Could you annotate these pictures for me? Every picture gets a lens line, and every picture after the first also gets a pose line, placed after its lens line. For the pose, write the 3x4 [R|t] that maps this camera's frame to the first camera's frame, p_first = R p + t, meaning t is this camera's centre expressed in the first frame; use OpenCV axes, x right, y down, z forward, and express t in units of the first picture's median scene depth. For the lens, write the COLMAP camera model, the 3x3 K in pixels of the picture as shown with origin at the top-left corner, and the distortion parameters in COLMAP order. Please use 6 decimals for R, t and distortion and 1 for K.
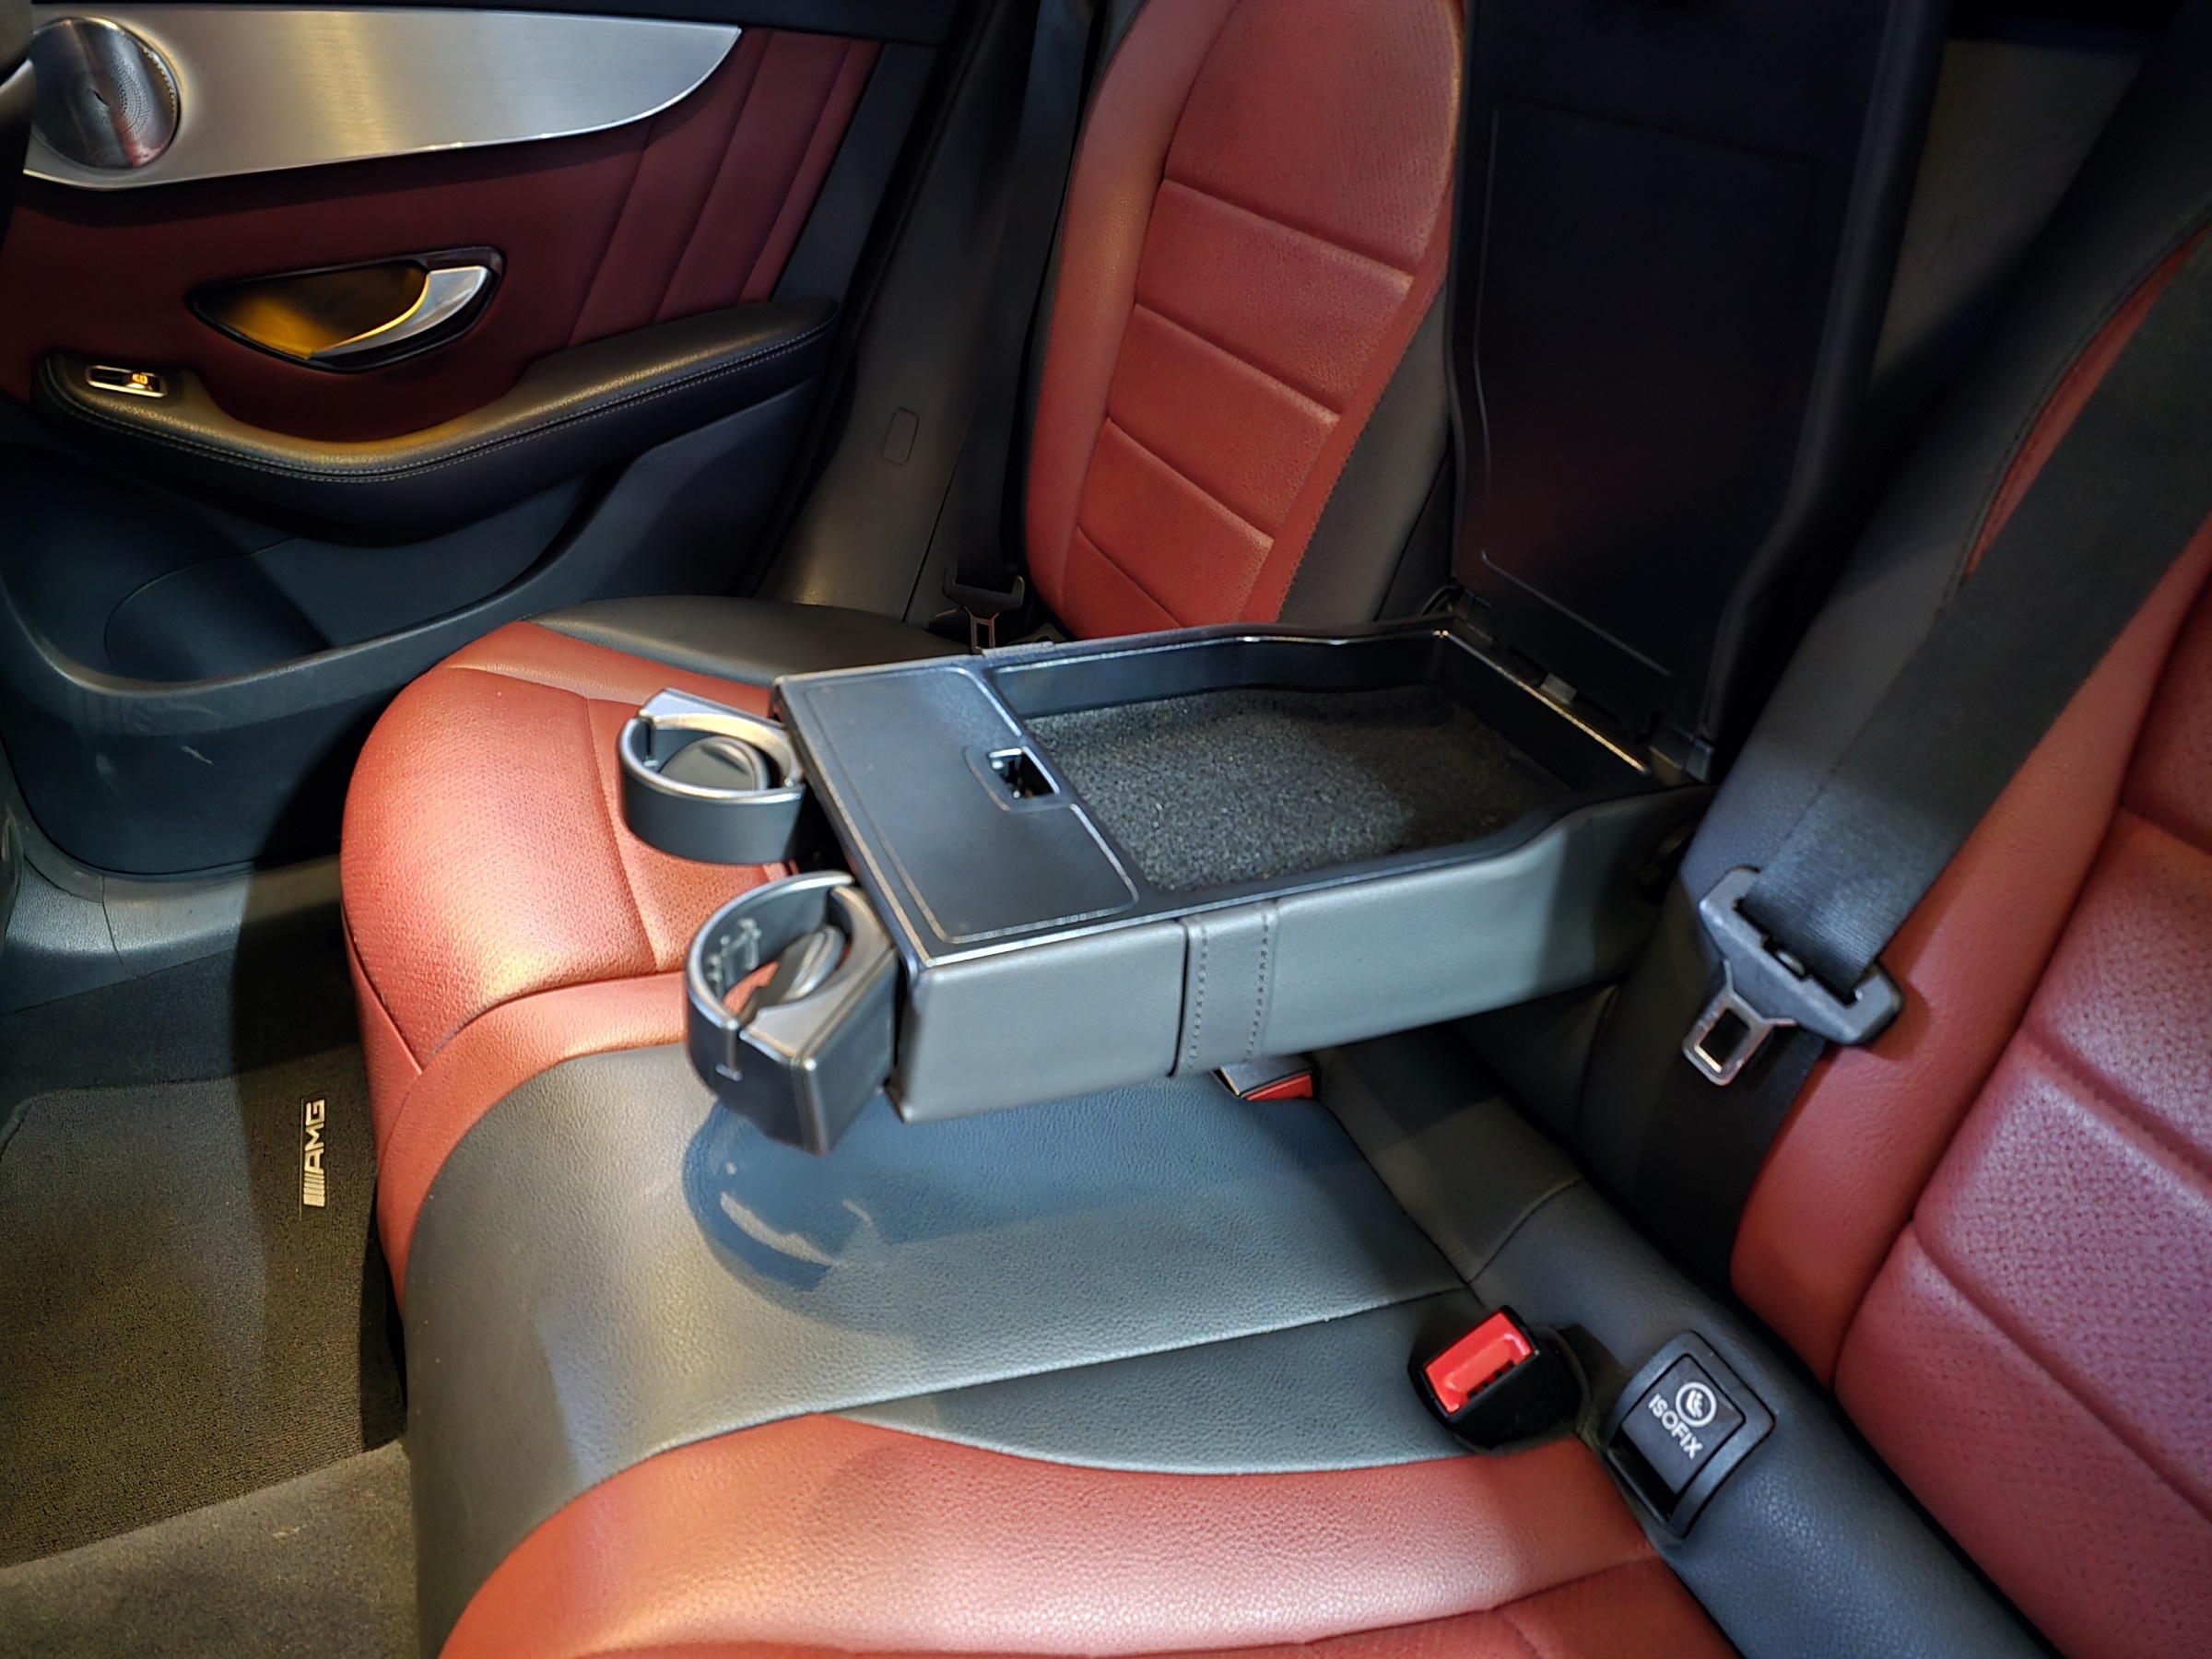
lens RADIAL K [[1496.8, 0, 1097.0], [0, 1496.8, 827.3], [0, 0, 1]] dist [0.075689, -0.097142]
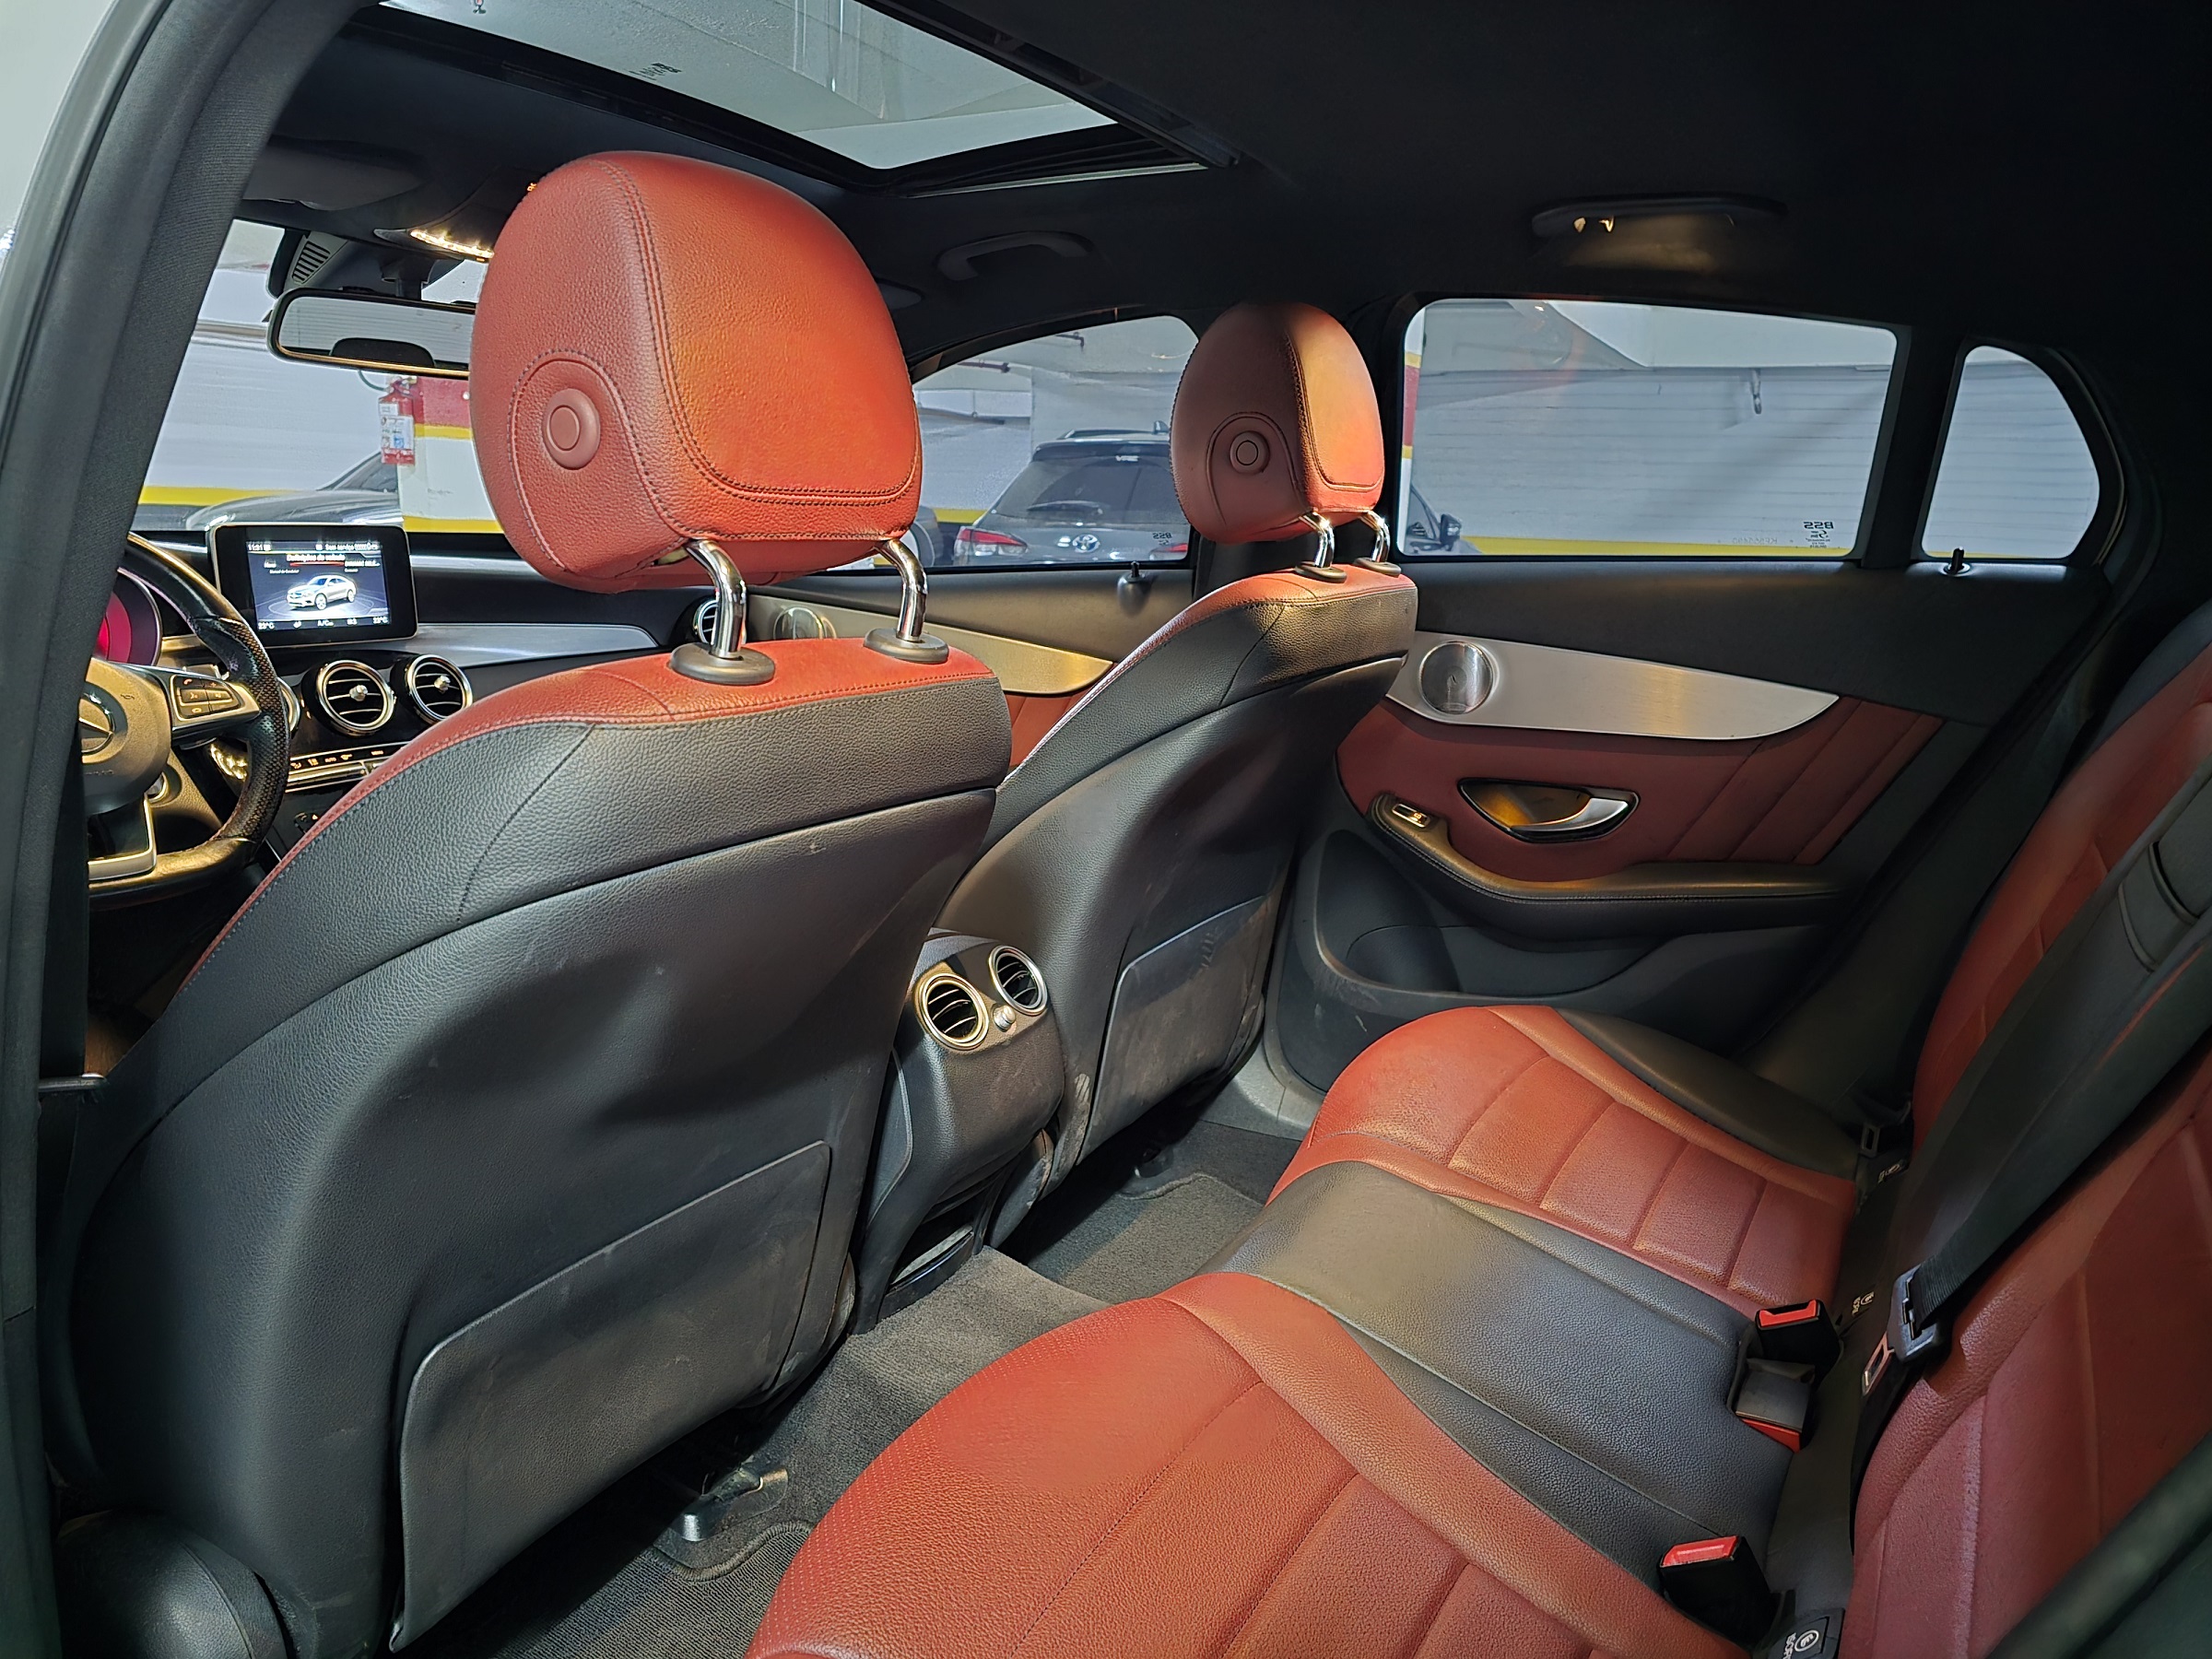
lens RADIAL K [[1407.8, 0, 1100.4], [0, 1407.8, 832.8], [0, 0, 1]] dist [-0.001302, -0.046391]
pose [[0.593869, 0.210163, -0.776628, 0.423579], [-0.472510, 0.872381, -0.125242, 0.104672], [0.651195, 0.441342, 0.617384, -0.259783]]
